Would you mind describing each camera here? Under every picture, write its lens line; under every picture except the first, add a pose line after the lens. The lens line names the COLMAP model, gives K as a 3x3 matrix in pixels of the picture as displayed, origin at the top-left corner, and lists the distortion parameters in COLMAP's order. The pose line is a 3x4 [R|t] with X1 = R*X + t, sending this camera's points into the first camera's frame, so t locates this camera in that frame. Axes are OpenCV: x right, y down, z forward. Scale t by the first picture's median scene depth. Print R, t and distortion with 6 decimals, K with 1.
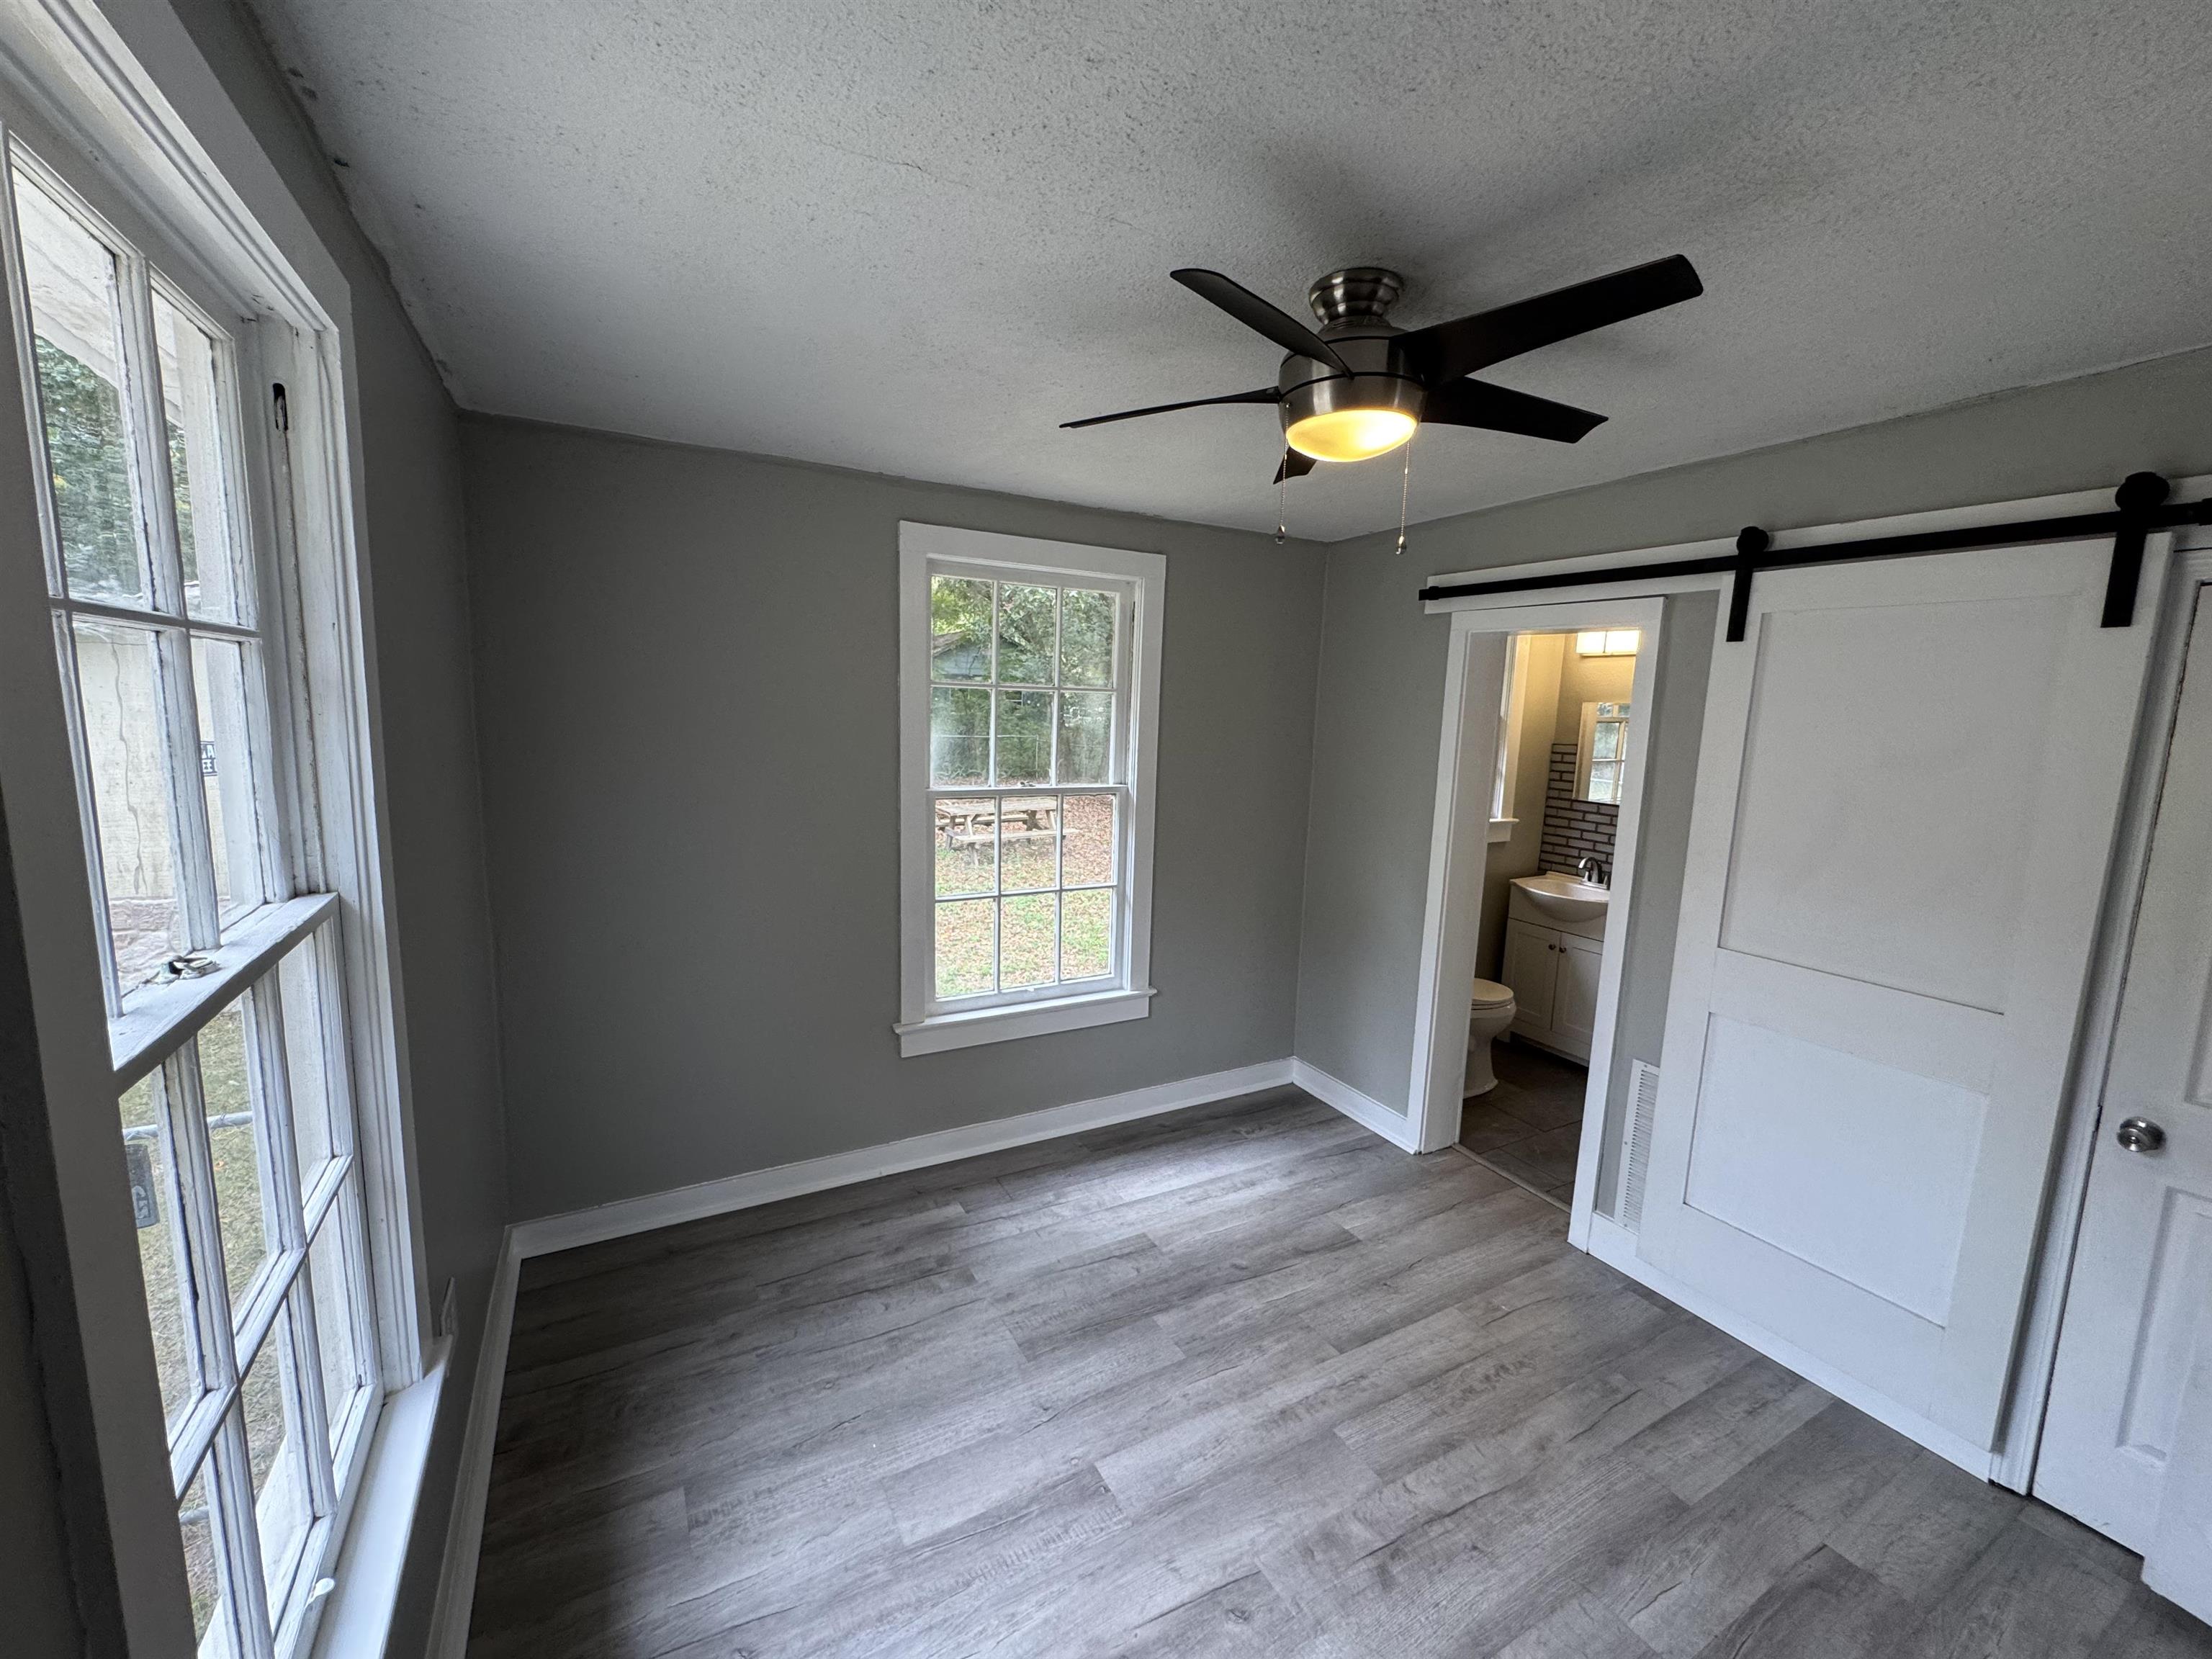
lens RADIAL K [[892.2, 0, 1097.1], [0, 892.2, 829.2], [0, 0, 1]] dist [-0.006477, 0.001567]
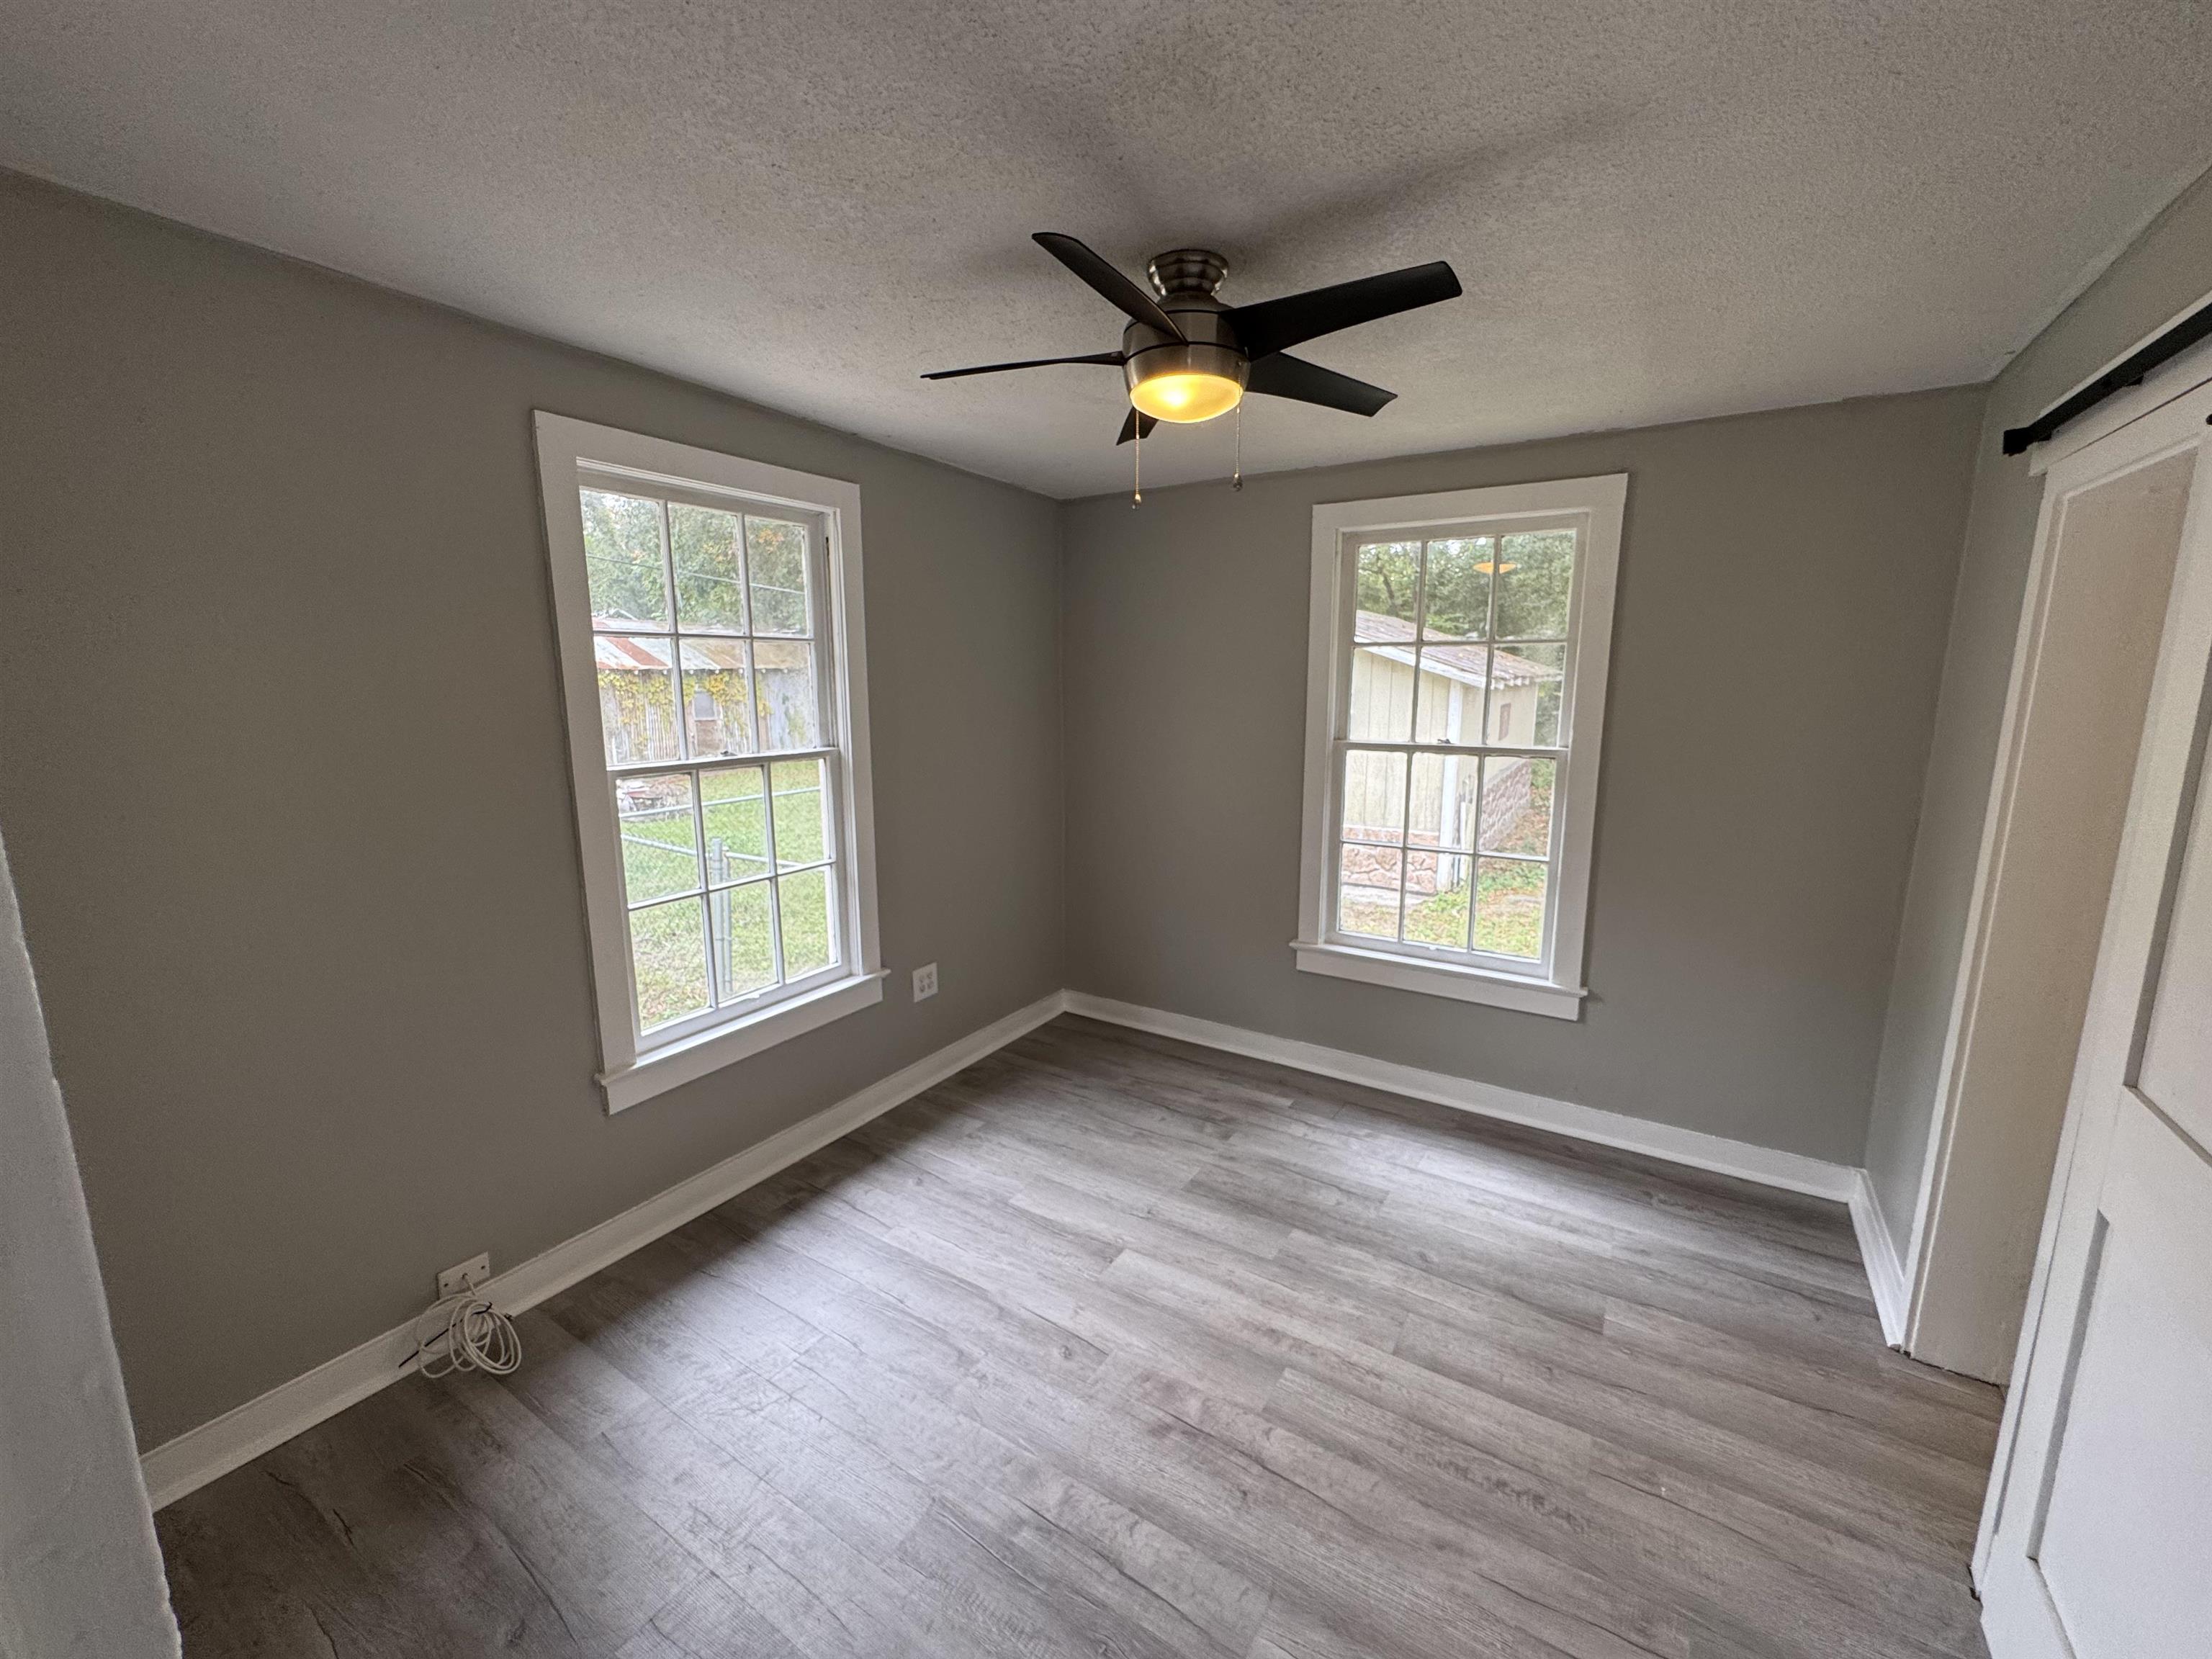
lens RADIAL K [[892.2, 0, 1096.2], [0, 892.2, 829.5], [0, 0, 1]] dist [-0.006477, 0.001567]
pose [[0.469983, 0.119298, -0.874576, 0.818179], [-0.106710, 0.991236, 0.077867, 0.014752], [0.876201, 0.056730, 0.478595, 0.249016]]
